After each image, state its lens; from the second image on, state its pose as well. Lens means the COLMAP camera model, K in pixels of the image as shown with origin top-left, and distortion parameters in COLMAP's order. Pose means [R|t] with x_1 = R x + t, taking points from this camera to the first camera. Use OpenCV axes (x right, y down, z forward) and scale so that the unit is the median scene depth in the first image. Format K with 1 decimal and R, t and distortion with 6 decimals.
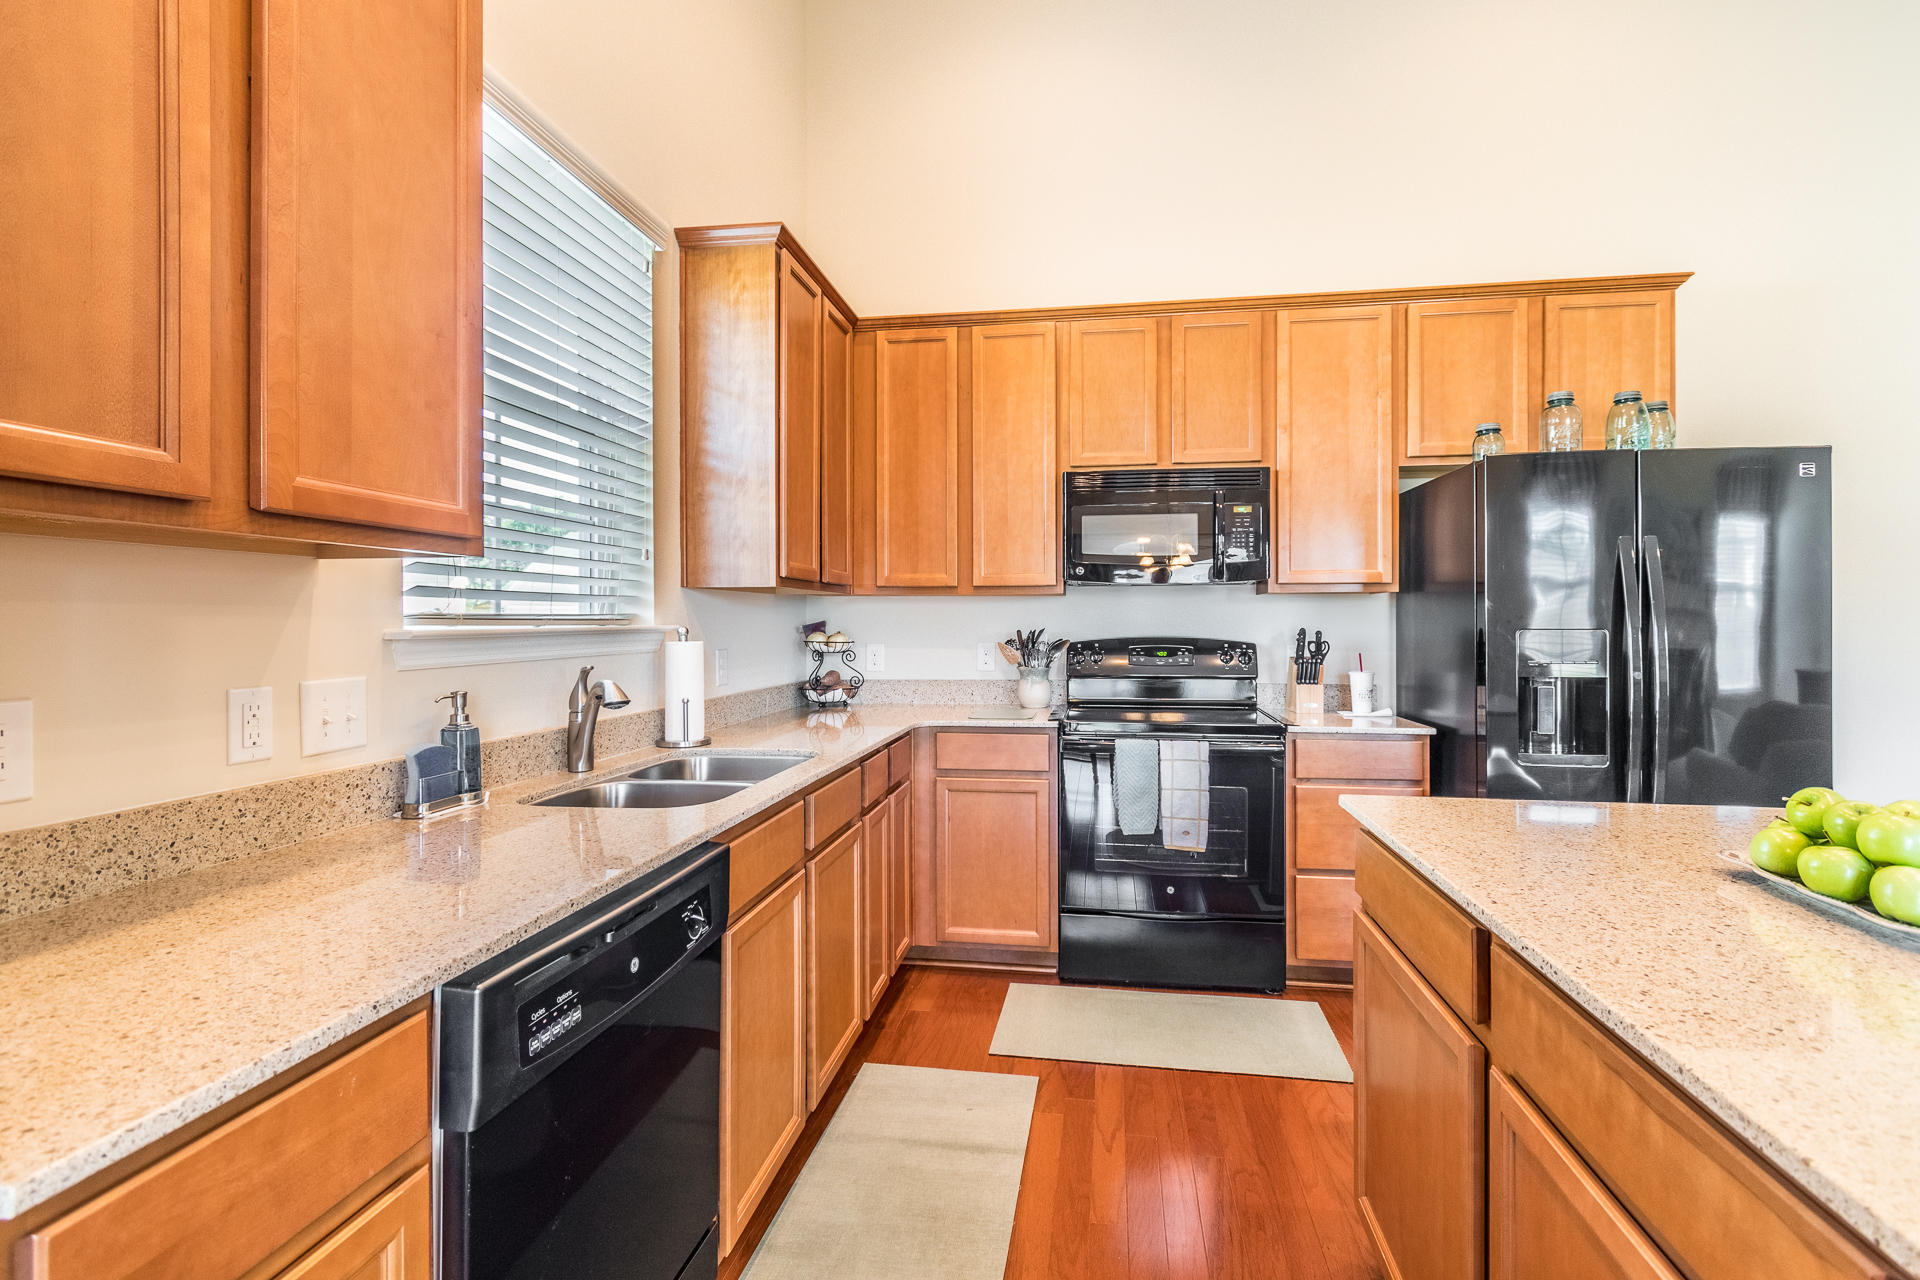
lens RADIAL K [[862.4, 0, 989.8], [0, 862.4, 619.3], [0, 0, 1]] dist [0.003184, 0.000035]
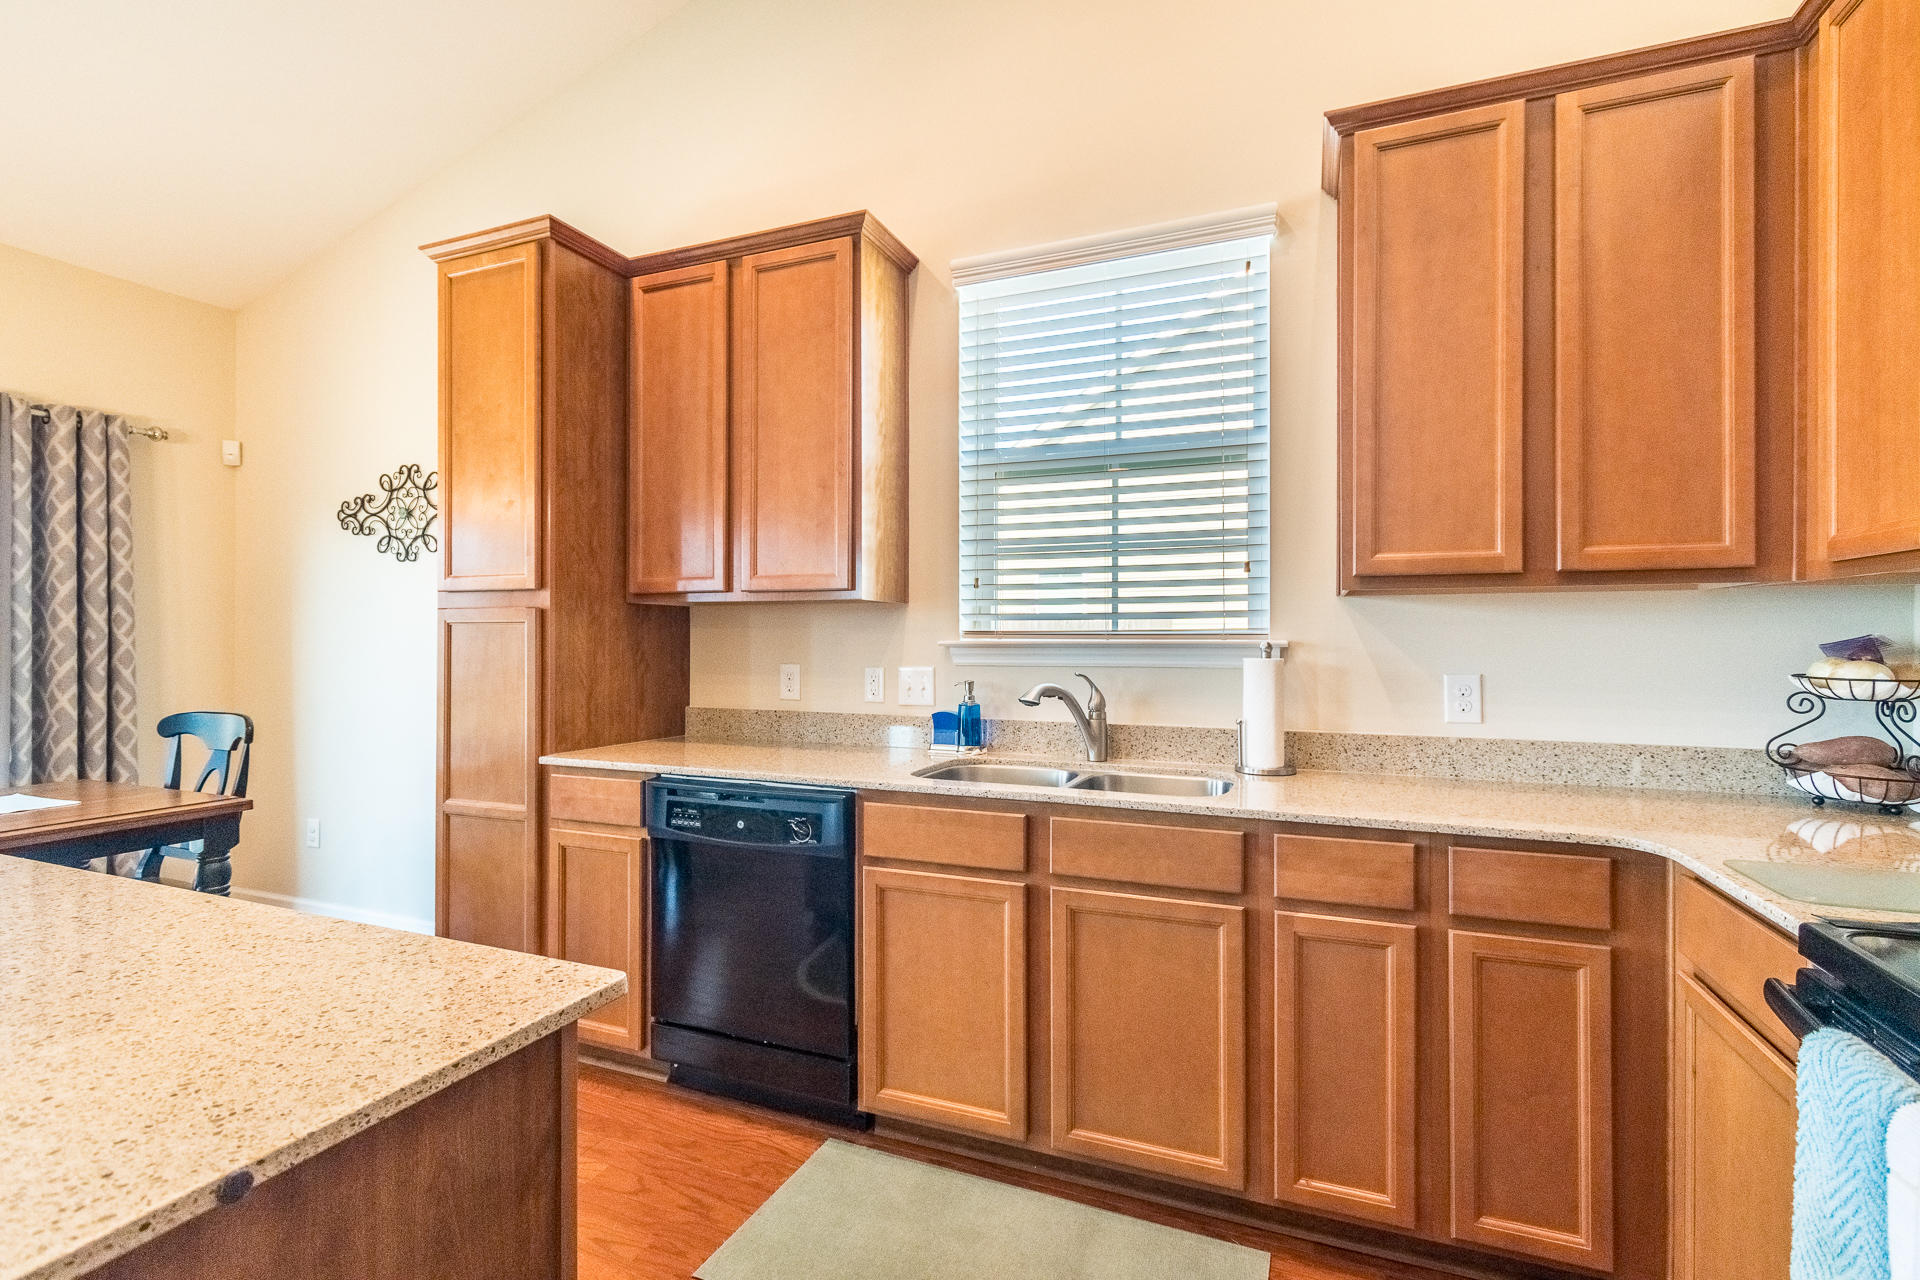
lens RADIAL K [[854.7, 0, 968.8], [0, 854.7, 636.2], [0, 0, 1]] dist [0.002607, -0.000042]
pose [[-0.236294, -0.002206, -0.971679, 0.474463], [0.000677, 0.999997, -0.002435, 0.003946], [0.971681, -0.001233, -0.236292, 0.735251]]
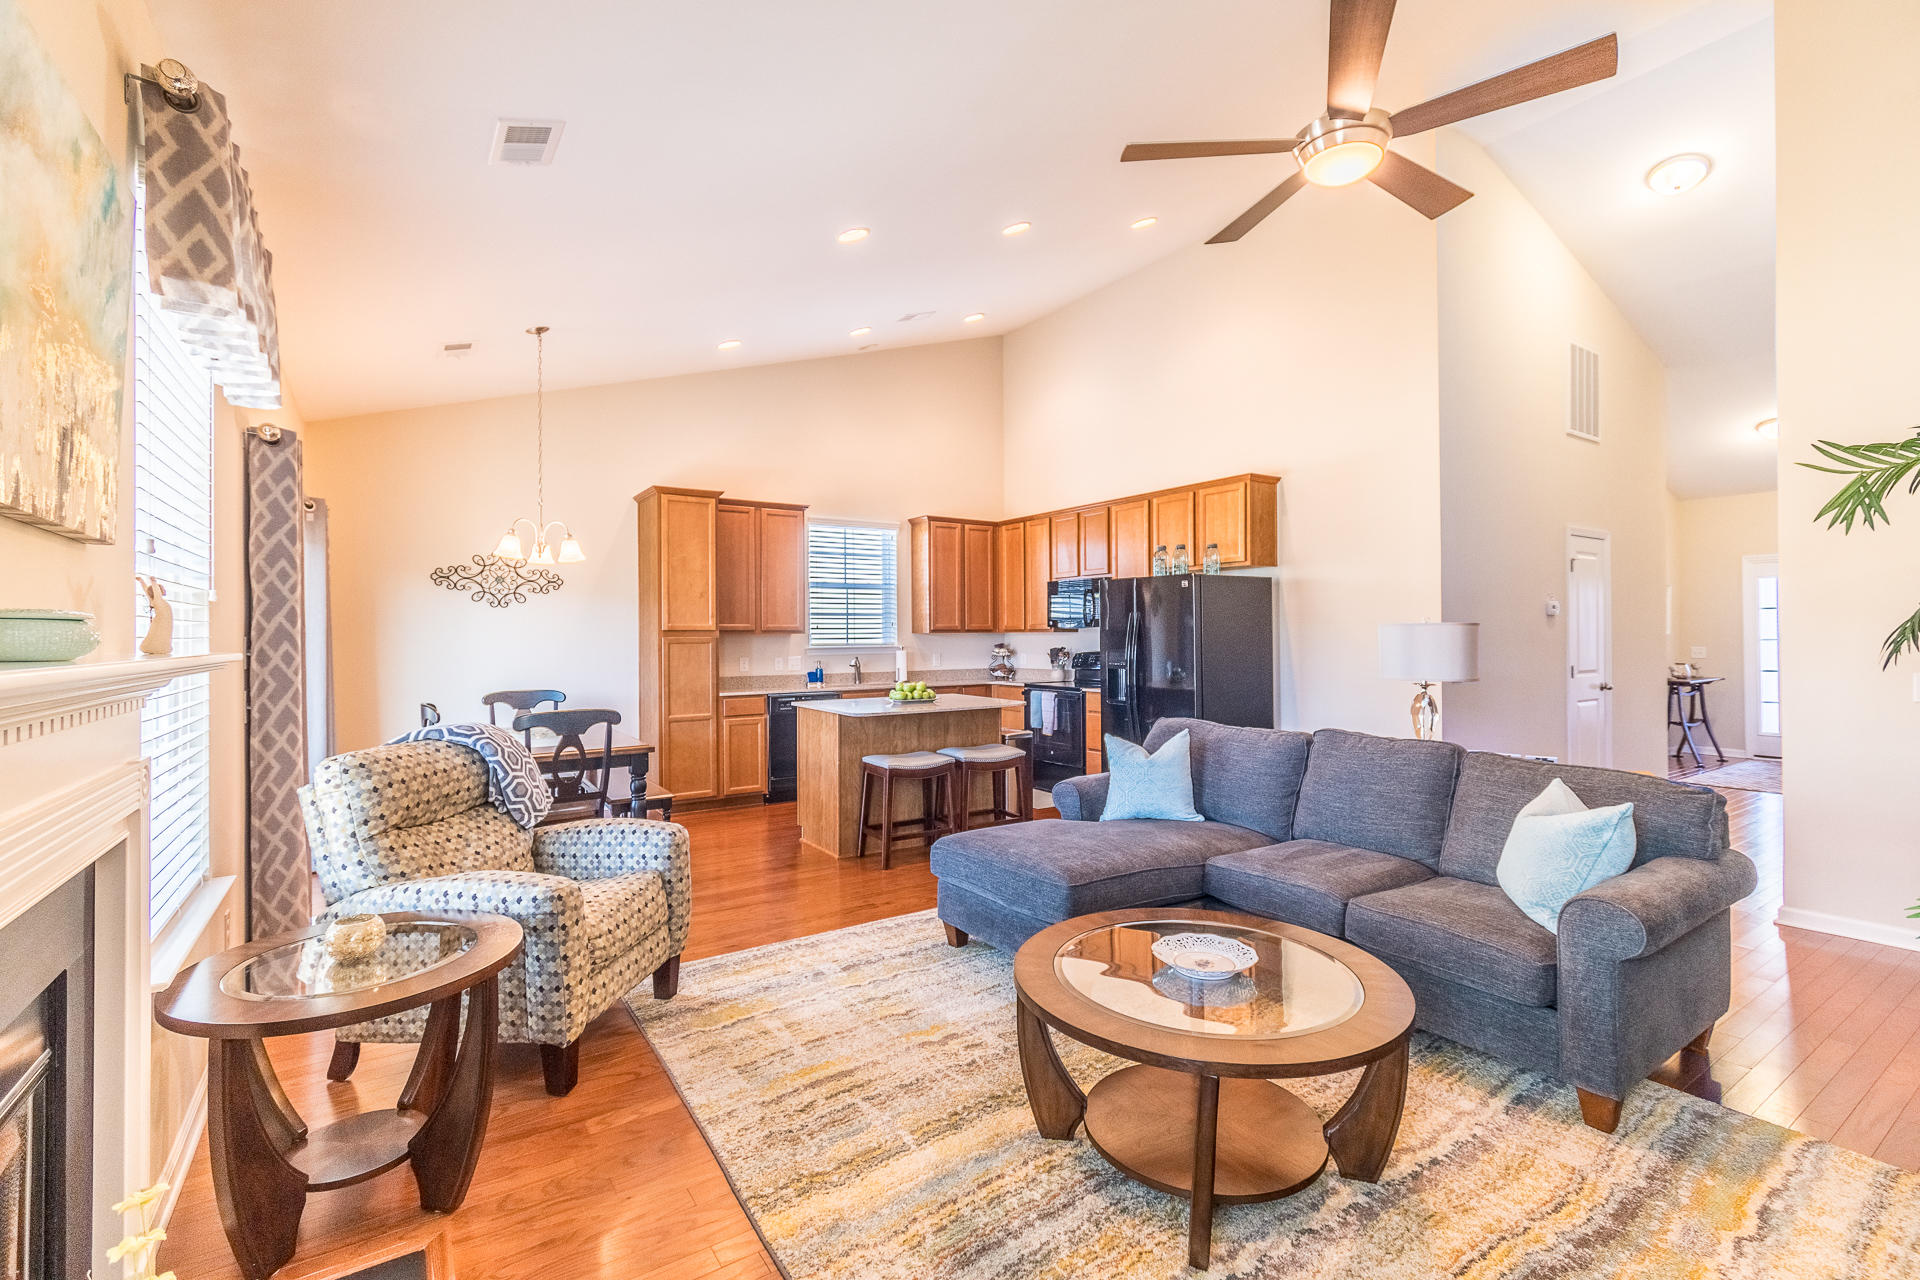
lens RADIAL K [[840.9, 0, 976.2], [0, 840.9, 627.1], [0, 0, 1]] dist [0.001784, 0.000029]
pose [[0.692759, -0.010778, -0.721088, 1.720302], [0.007171, 0.999942, -0.008057, -0.028501], [0.721133, 0.000411, 0.692796, -0.804944]]
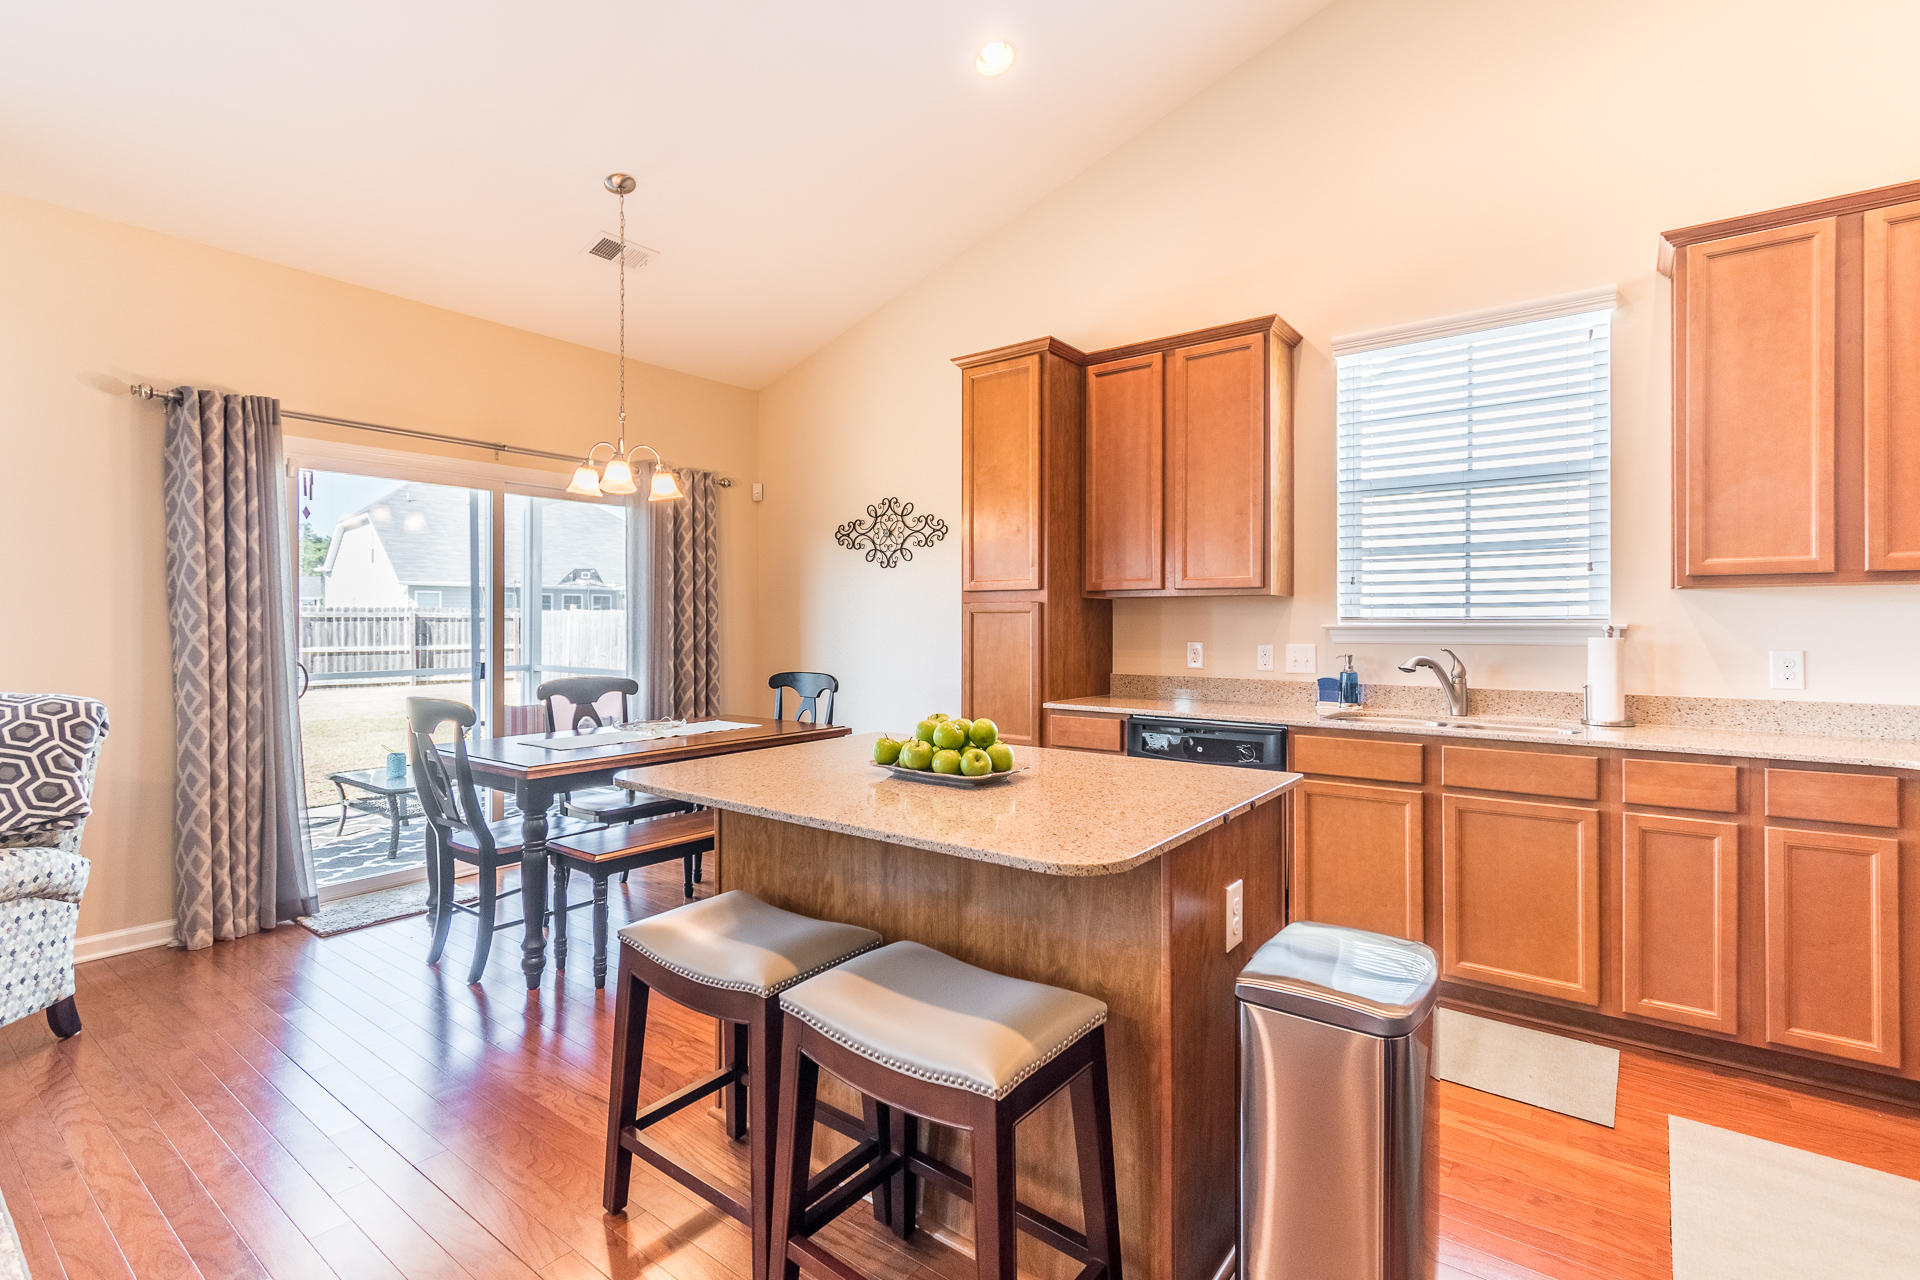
lens RADIAL K [[879.7, 0, 982.3], [0, 879.7, 623.1], [0, 0, 1]] dist [-0.000094, -0.000618]
pose [[-0.468803, -0.000836, -0.883302, 0.892975], [0.001097, 0.999998, -0.001528, 0.005729], [0.883302, -0.001685, -0.468801, 0.653720]]
